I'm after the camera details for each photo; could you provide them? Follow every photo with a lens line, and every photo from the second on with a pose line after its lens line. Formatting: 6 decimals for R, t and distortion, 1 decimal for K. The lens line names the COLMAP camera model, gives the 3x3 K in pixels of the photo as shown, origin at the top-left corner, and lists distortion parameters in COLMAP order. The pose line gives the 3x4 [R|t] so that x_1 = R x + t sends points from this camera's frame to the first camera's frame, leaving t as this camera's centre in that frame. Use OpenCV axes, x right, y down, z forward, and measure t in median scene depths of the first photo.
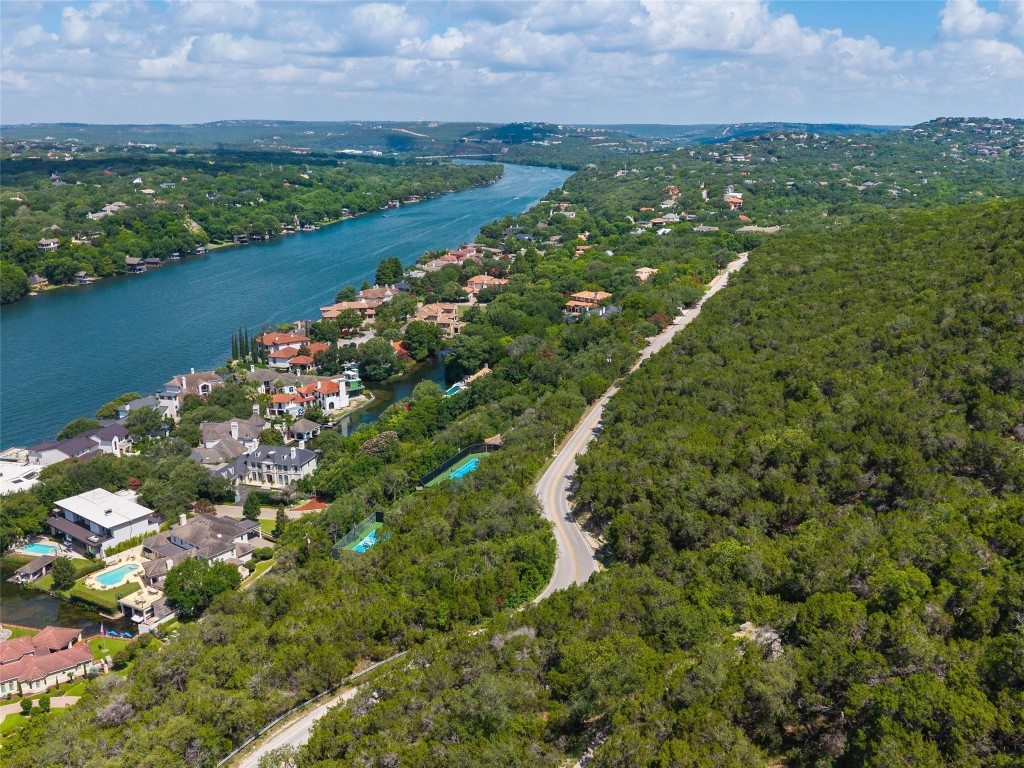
lens RADIAL K [[895.3, 0, 512.0], [0, 895.3, 384.0], [0, 0, 1]] dist [0.114729, -0.205477]
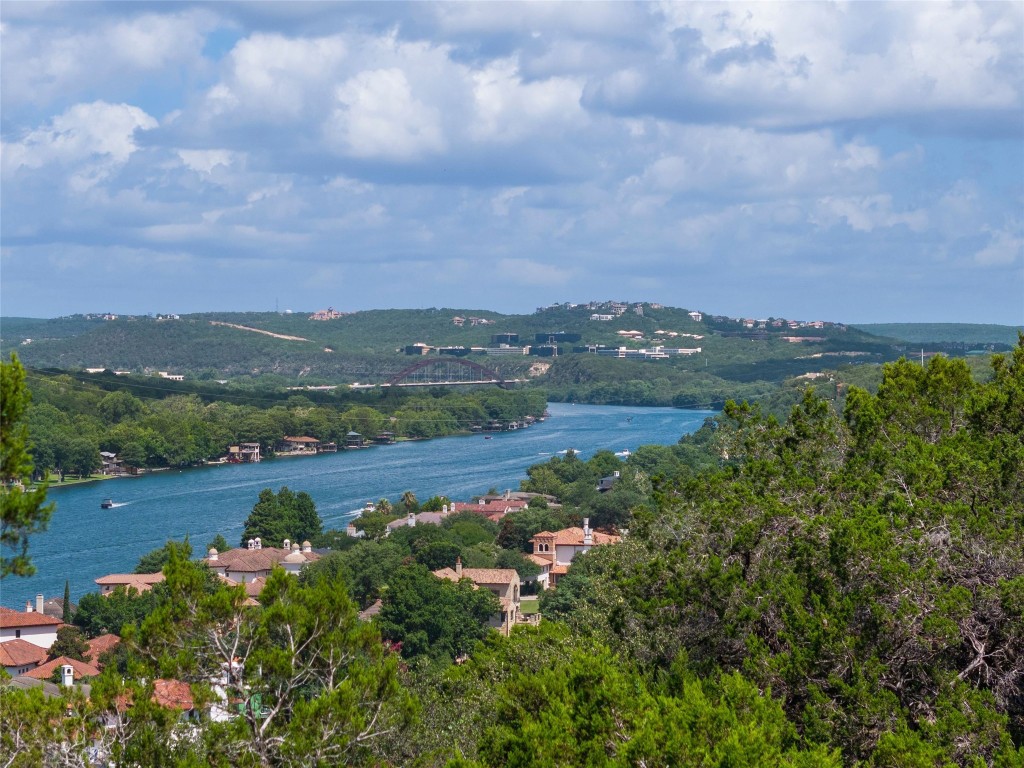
lens RADIAL K [[2704.9, 0, 512.0], [0, 2704.9, 384.0], [0, 0, 1]] dist [0.019576, -0.716988]
pose [[0.999950, -0.001242, -0.009950, -0.045043], [-0.001403, 0.965184, -0.261567, 0.082219], [0.009928, 0.261568, 0.965134, 0.044231]]
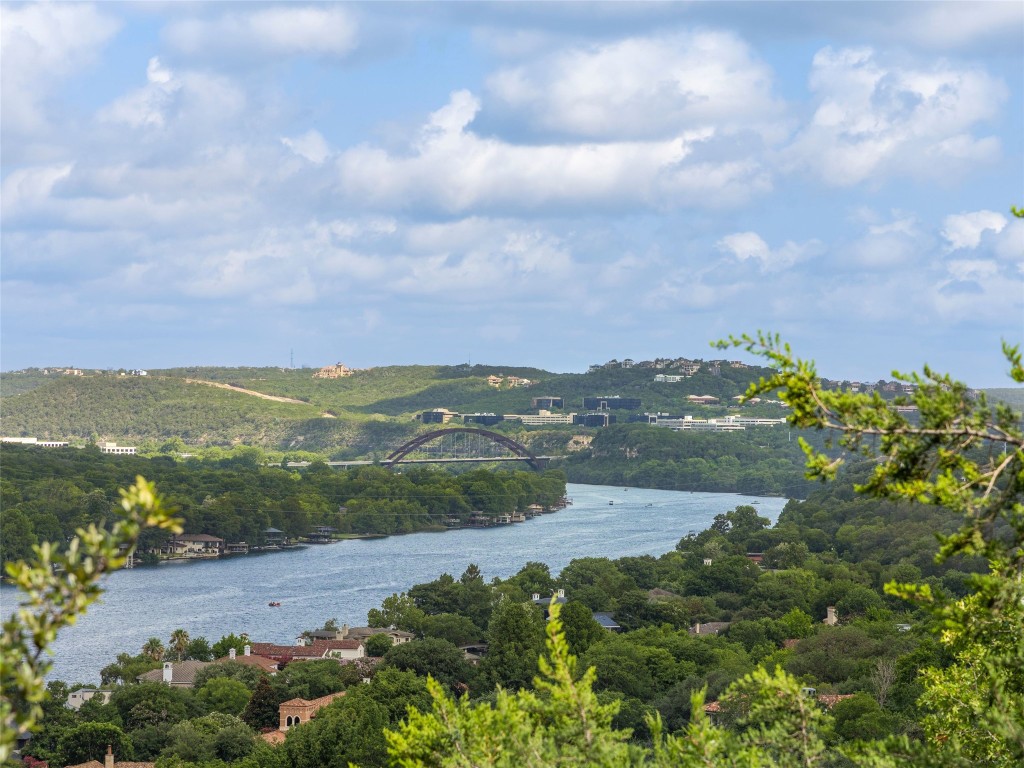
lens RADIAL K [[3307.1, 0, 512.0], [0, 3307.1, 384.0], [0, 0, 1]] dist [0.132879, -0.491215]
pose [[0.999323, 0.007351, -0.036062, 0.038616], [-0.017235, 0.959235, -0.282084, 0.042861], [0.032518, 0.282515, 0.958712, 0.152938]]
